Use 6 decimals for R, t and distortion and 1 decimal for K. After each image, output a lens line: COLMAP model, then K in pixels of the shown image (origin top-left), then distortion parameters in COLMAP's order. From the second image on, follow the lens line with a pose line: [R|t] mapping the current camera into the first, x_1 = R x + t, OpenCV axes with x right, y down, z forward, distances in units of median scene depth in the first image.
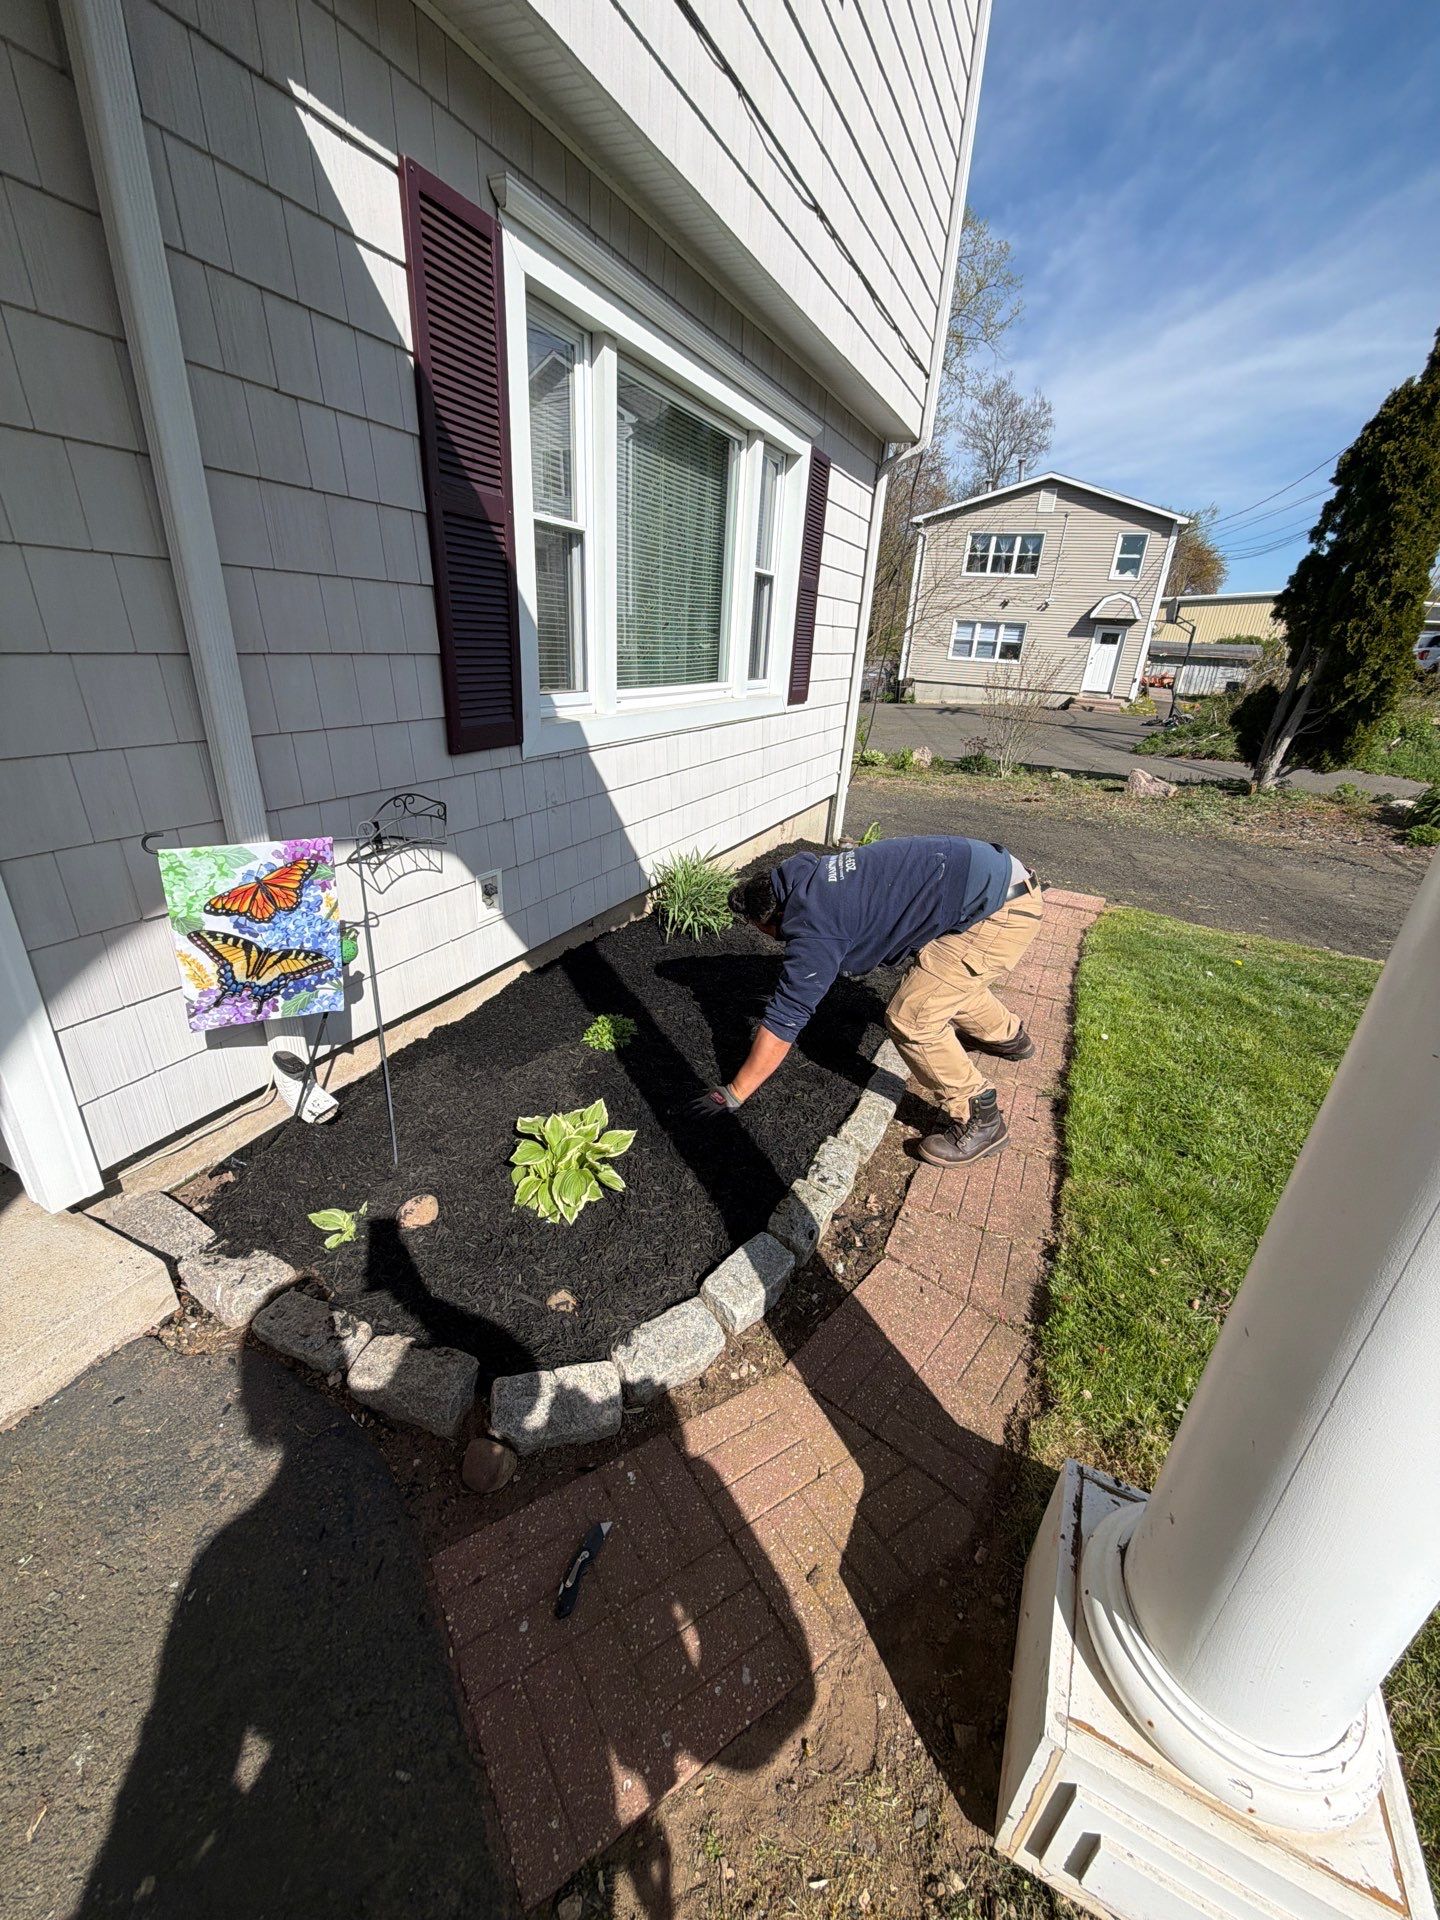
lens RADIAL K [[764.7, 0, 713.3], [0, 764.7, 964.0], [0, 0, 1]] dist [0.002172, -0.000640]
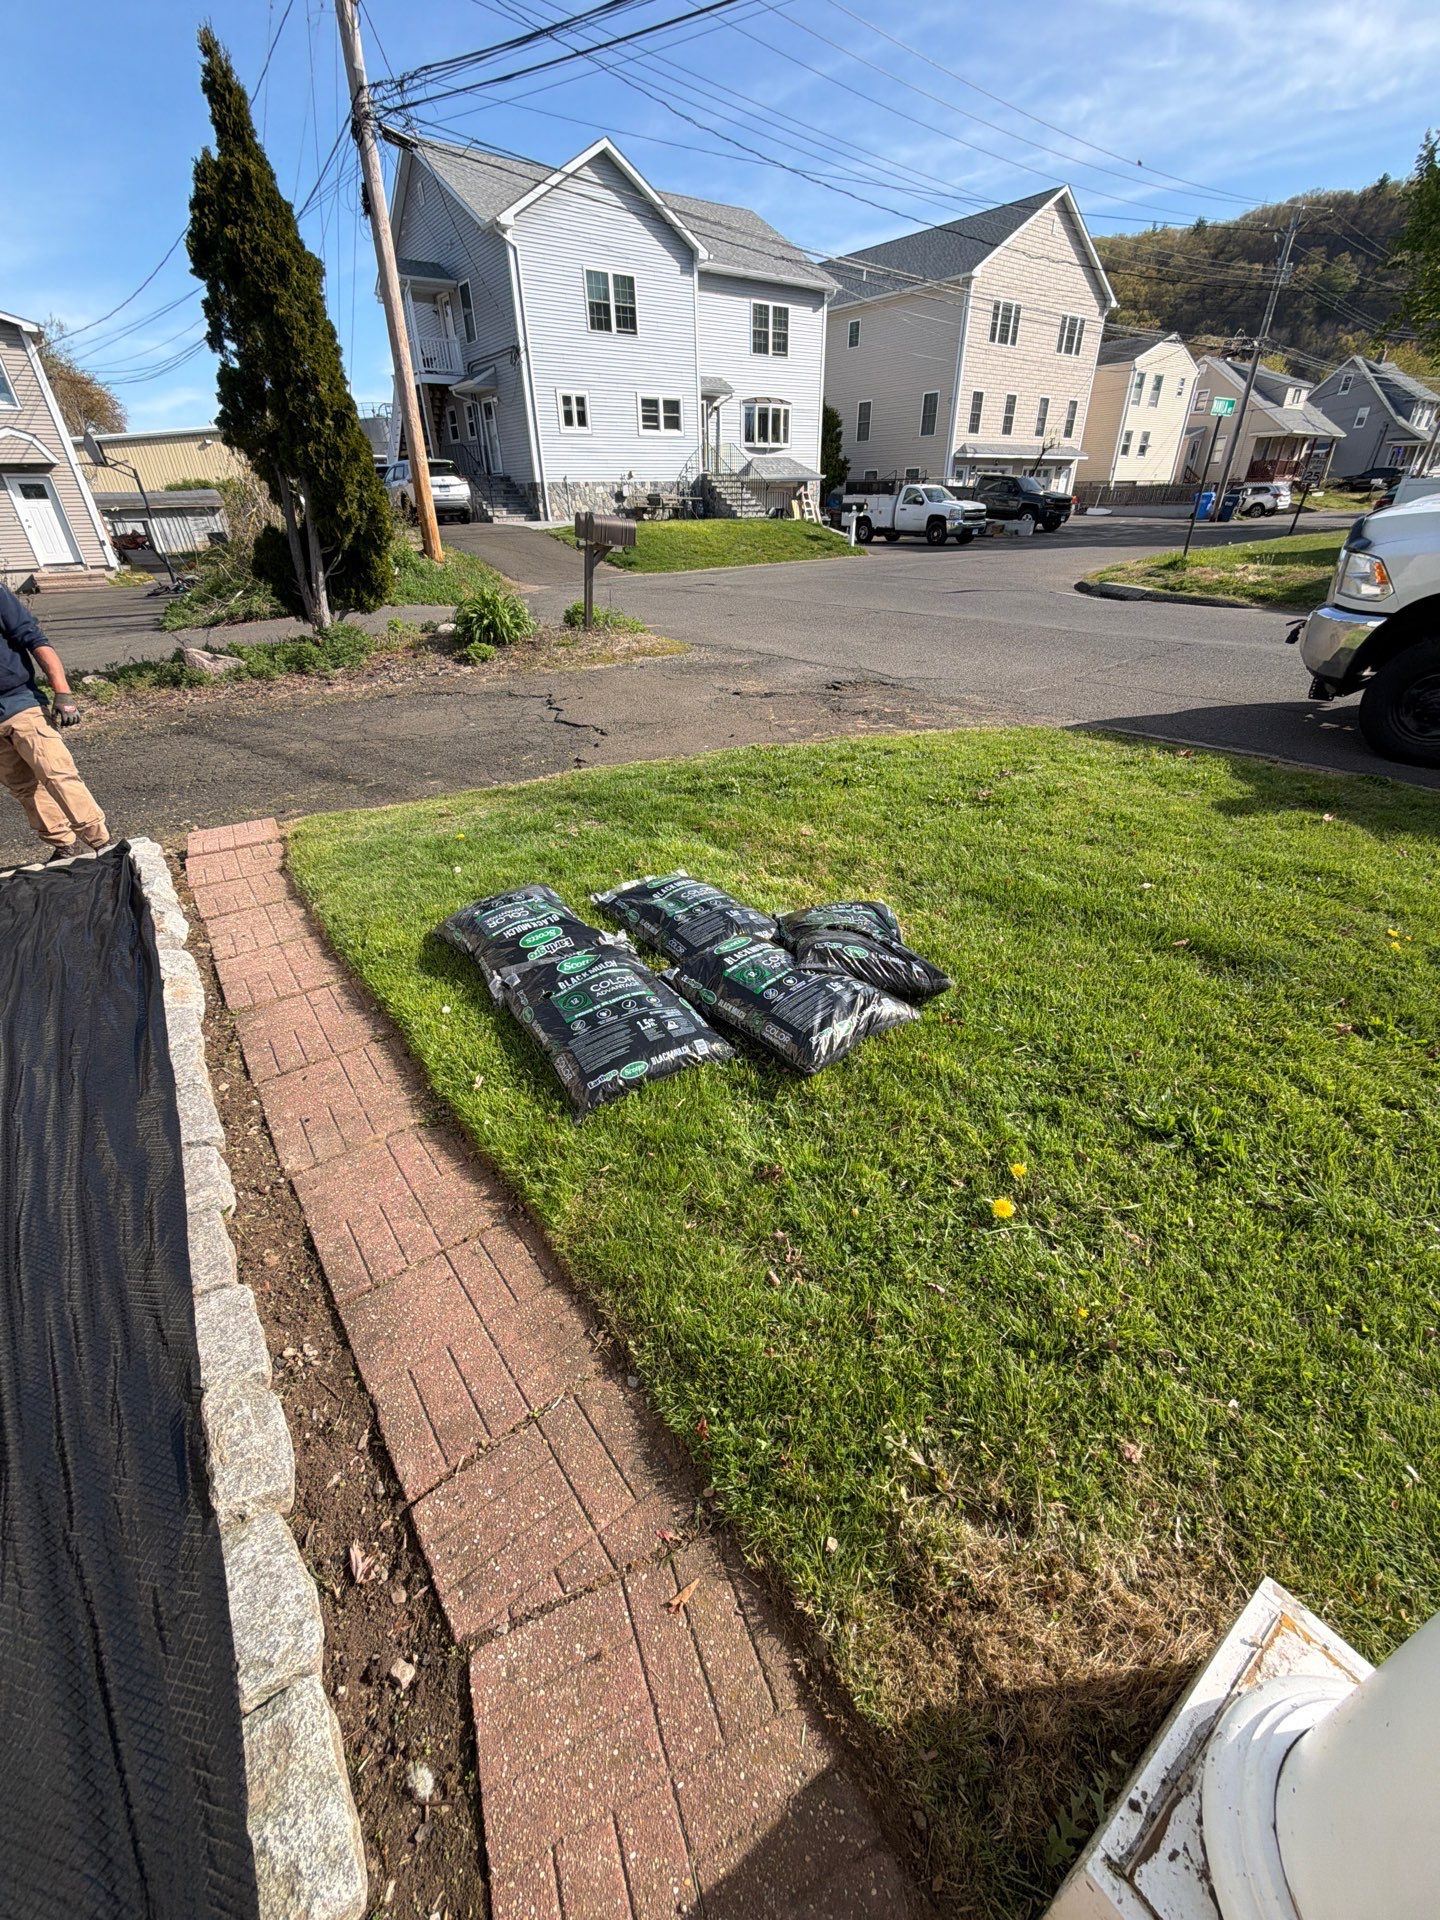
lens RADIAL K [[768.1, 0, 718.8], [0, 768.1, 962.7], [0, 0, 1]] dist [-0.000713, -0.000052]
pose [[0.451696, -0.515235, 0.728357, 0.078198], [0.398821, 0.846885, 0.351749, -0.071990], [-0.798068, 0.131600, 0.588021, 0.230650]]
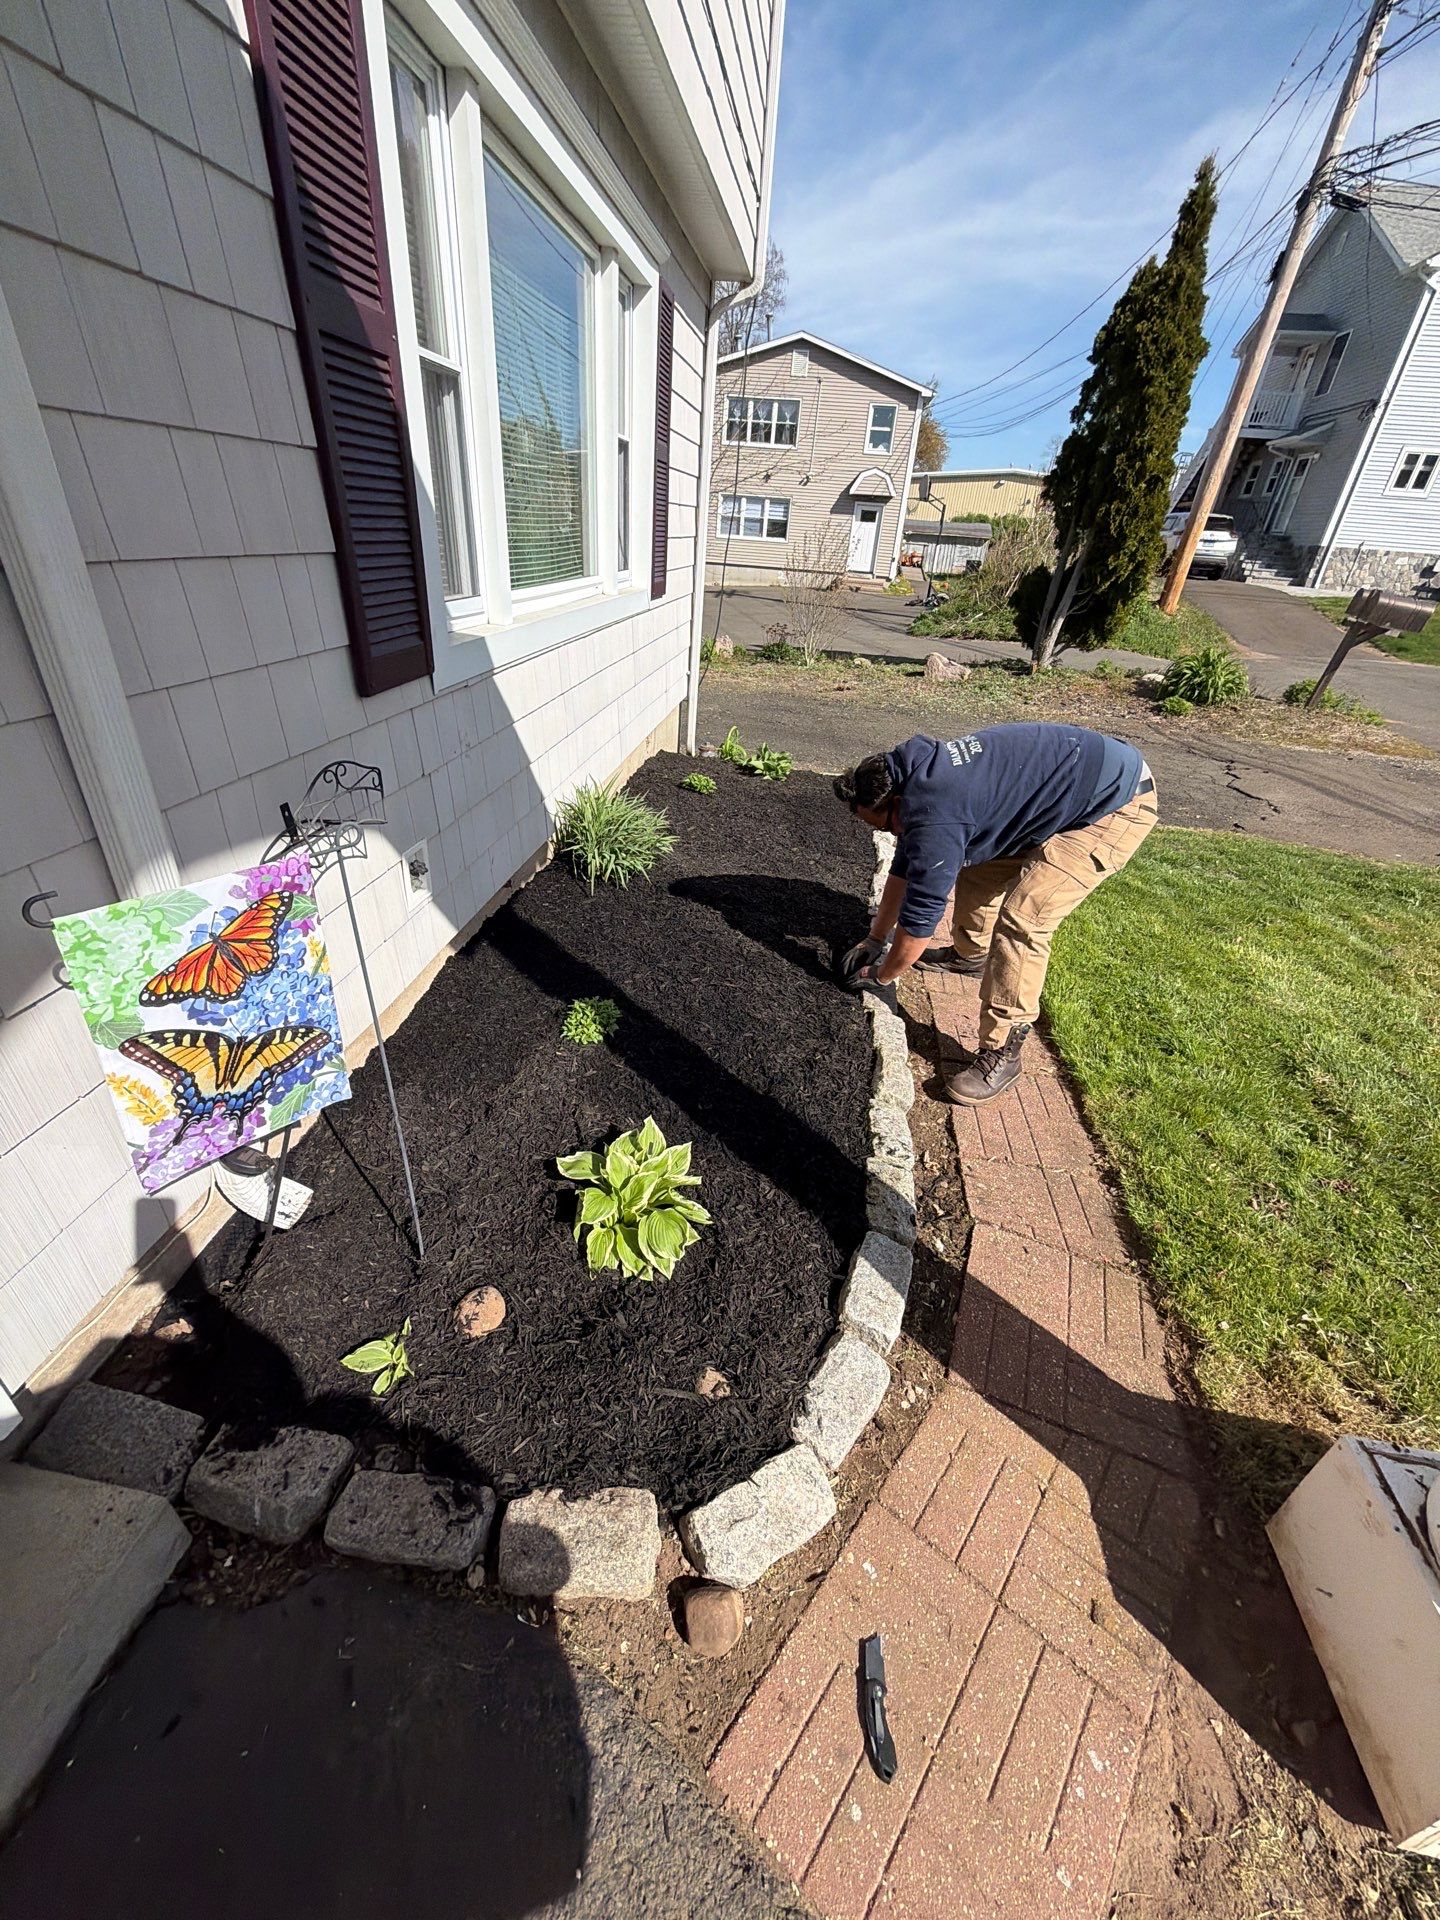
lens RADIAL K [[764.7, 0, 713.3], [0, 764.7, 964.0], [0, 0, 1]] dist [0.002172, -0.000640]
pose [[0.955880, -0.142053, 0.257127, -0.140071], [0.107095, 0.983580, 0.145261, -0.052788], [-0.273539, -0.111315, 0.955398, 0.101946]]
